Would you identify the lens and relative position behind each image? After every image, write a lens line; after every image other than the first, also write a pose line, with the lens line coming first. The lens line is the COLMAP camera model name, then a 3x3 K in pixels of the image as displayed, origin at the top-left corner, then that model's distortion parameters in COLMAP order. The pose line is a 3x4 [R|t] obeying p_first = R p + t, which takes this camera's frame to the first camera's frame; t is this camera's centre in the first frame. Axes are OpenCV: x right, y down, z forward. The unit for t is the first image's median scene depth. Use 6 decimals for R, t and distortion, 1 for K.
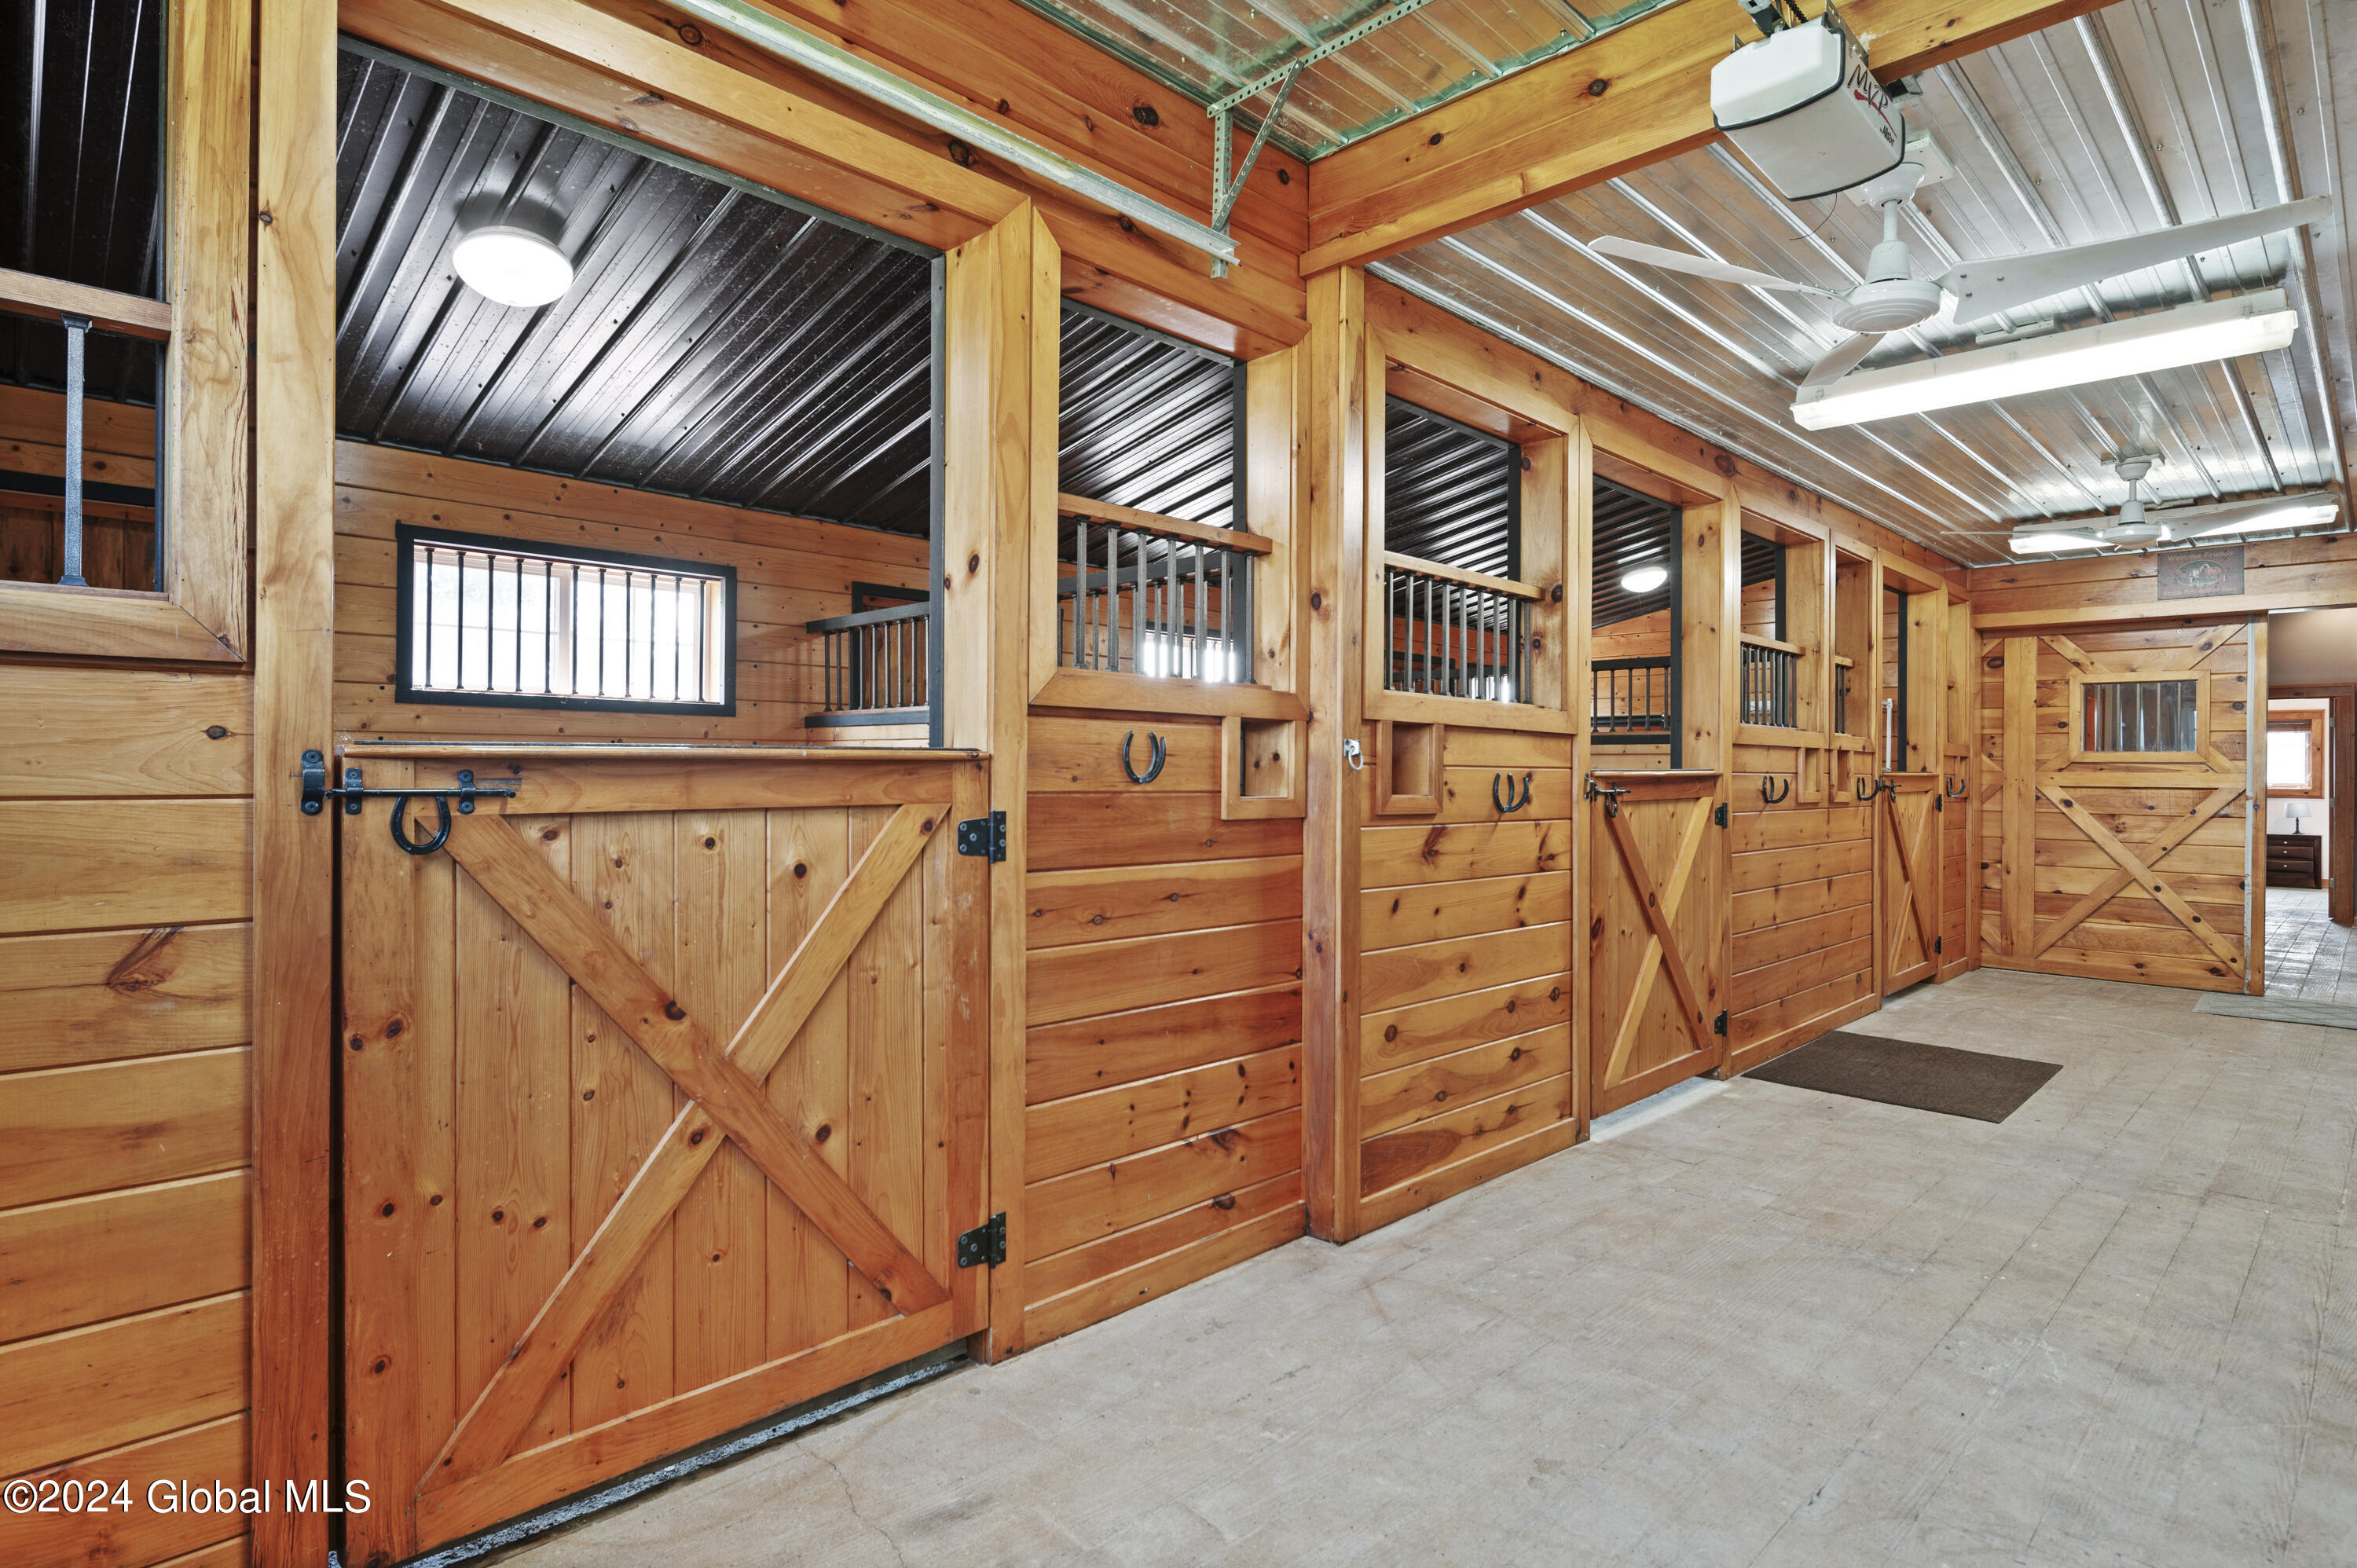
lens RADIAL K [[1208.3, 0, 1175.9], [0, 1208.3, 777.3], [0, 0, 1]] dist [0.000550, -0.004771]
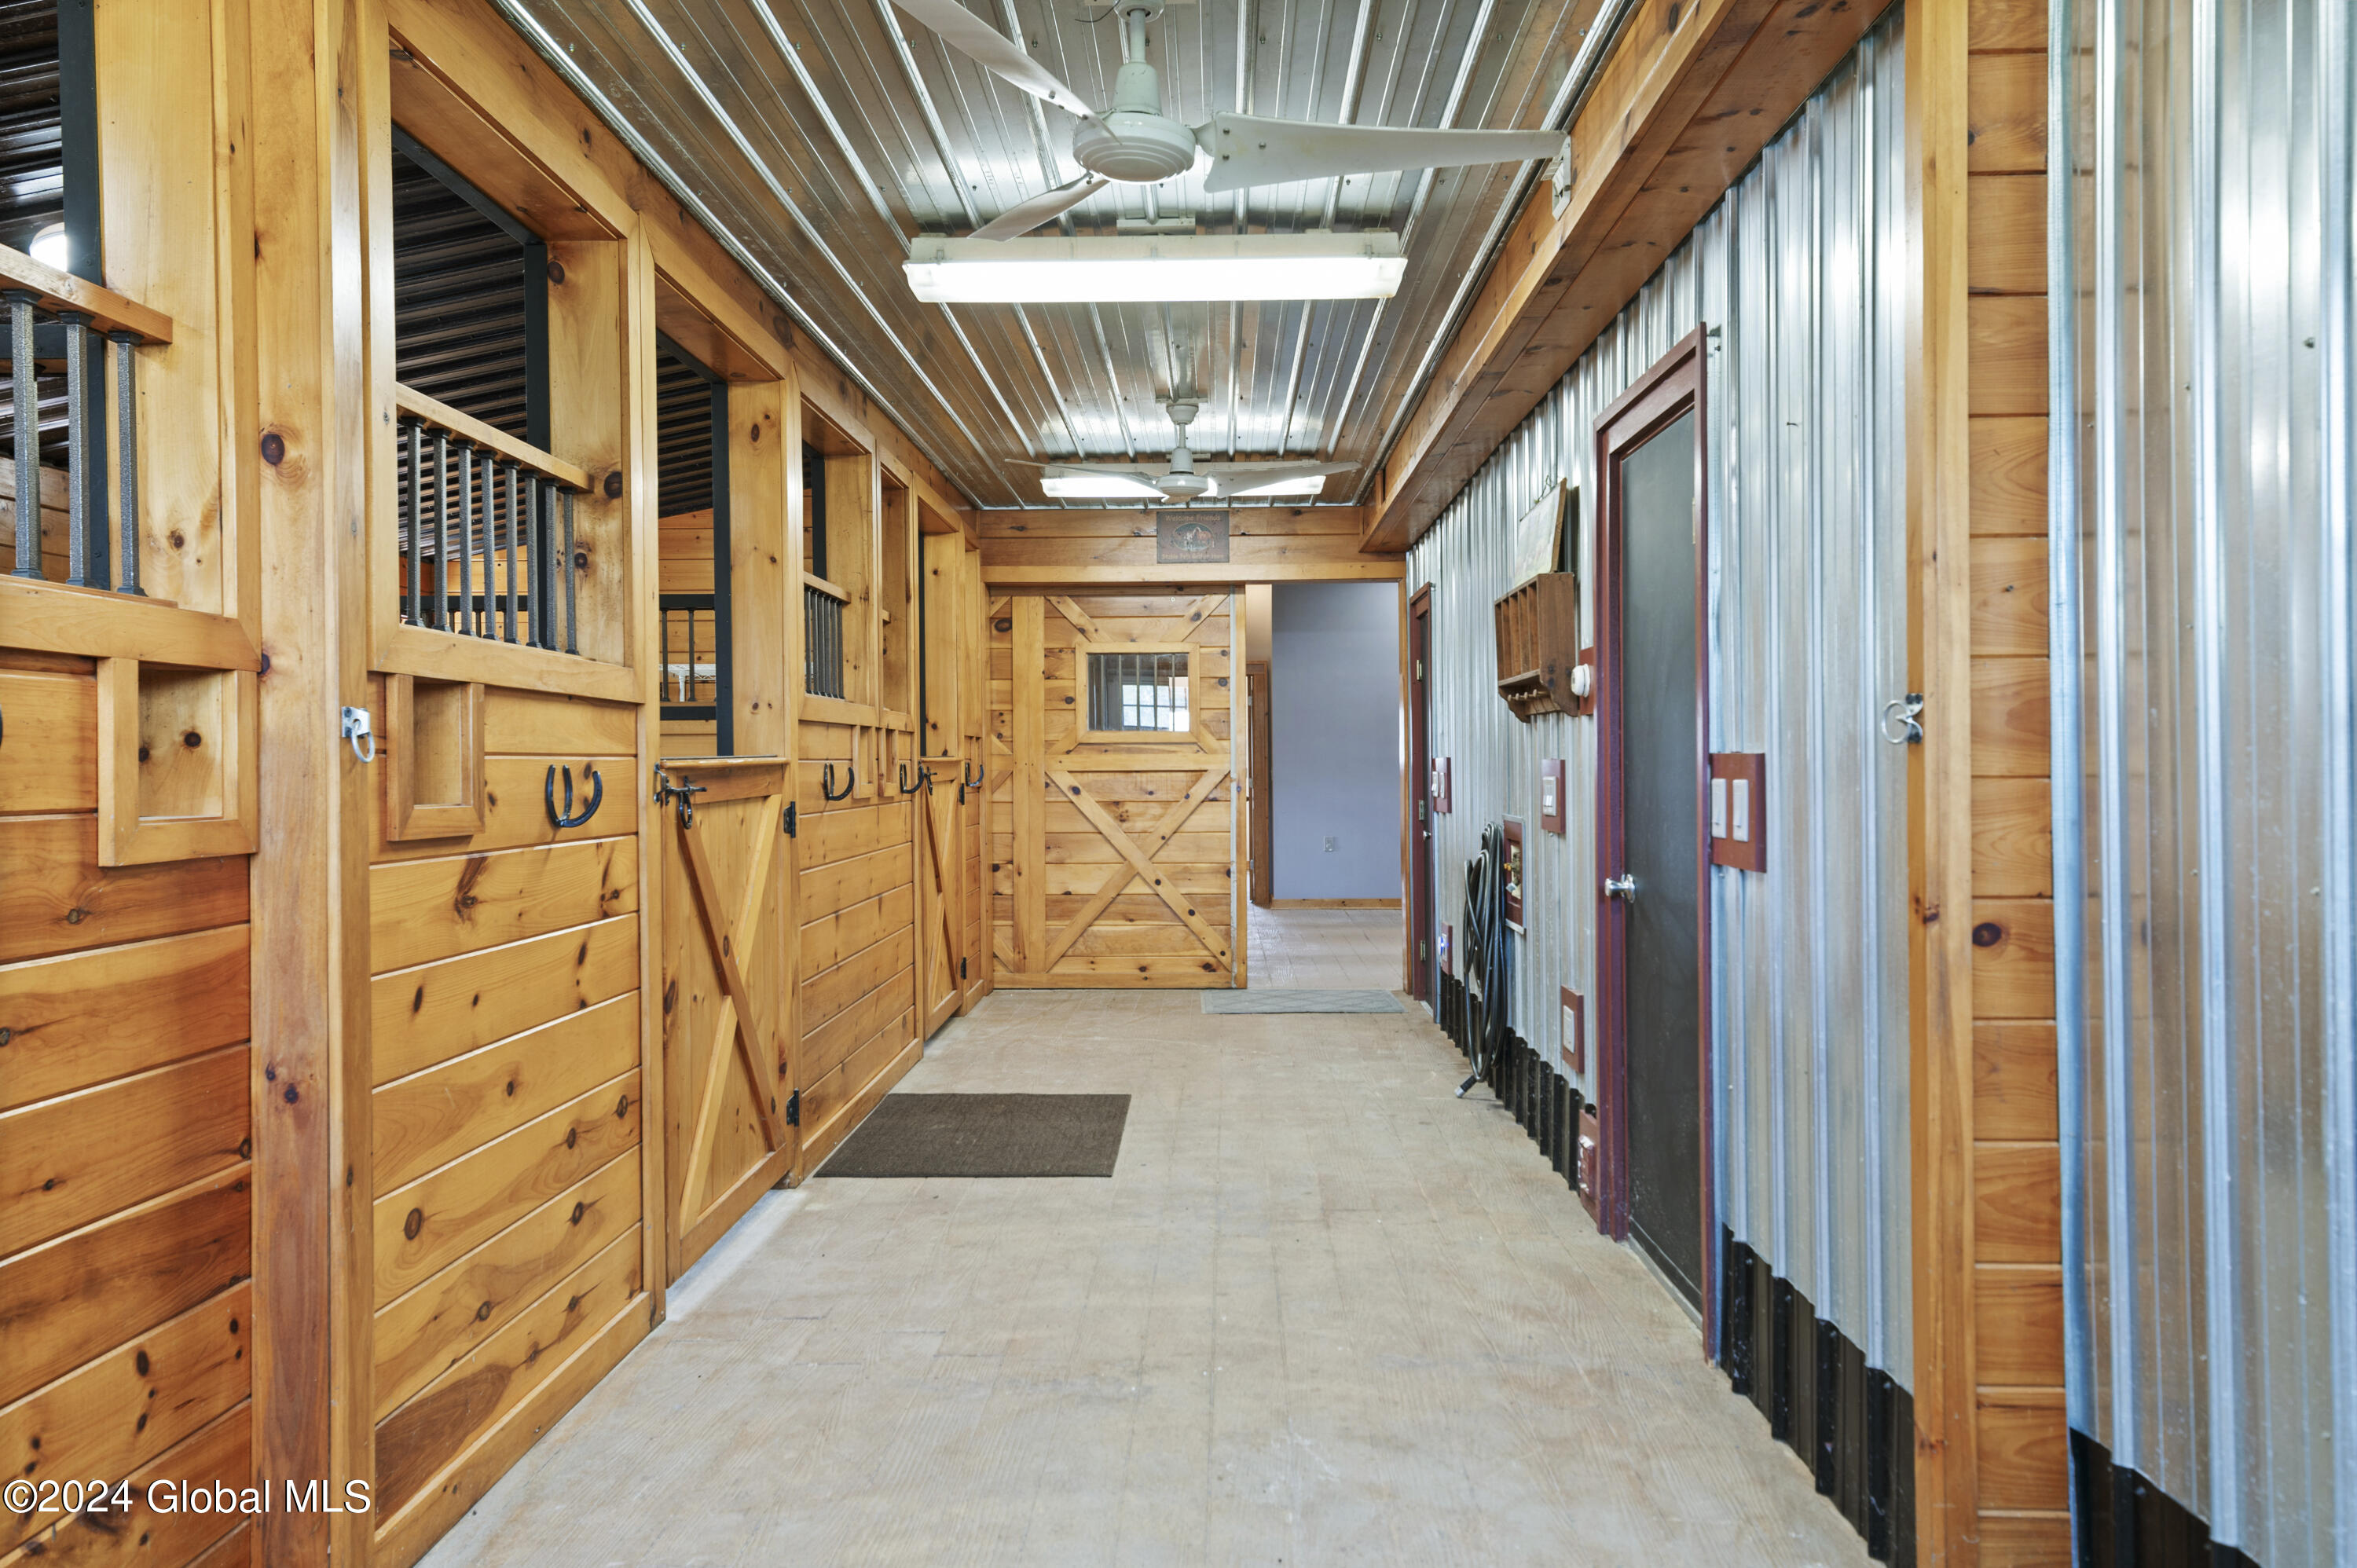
lens RADIAL K [[1686.4, 0, 1181.7], [0, 1686.4, 770.0], [0, 0, 1]] dist [0.043340, -0.008404]
pose [[0.715993, -0.017226, 0.697895, -0.107507], [0.016874, 0.999830, 0.007366, -0.001785], [-0.697903, 0.006502, 0.716163, 0.151246]]
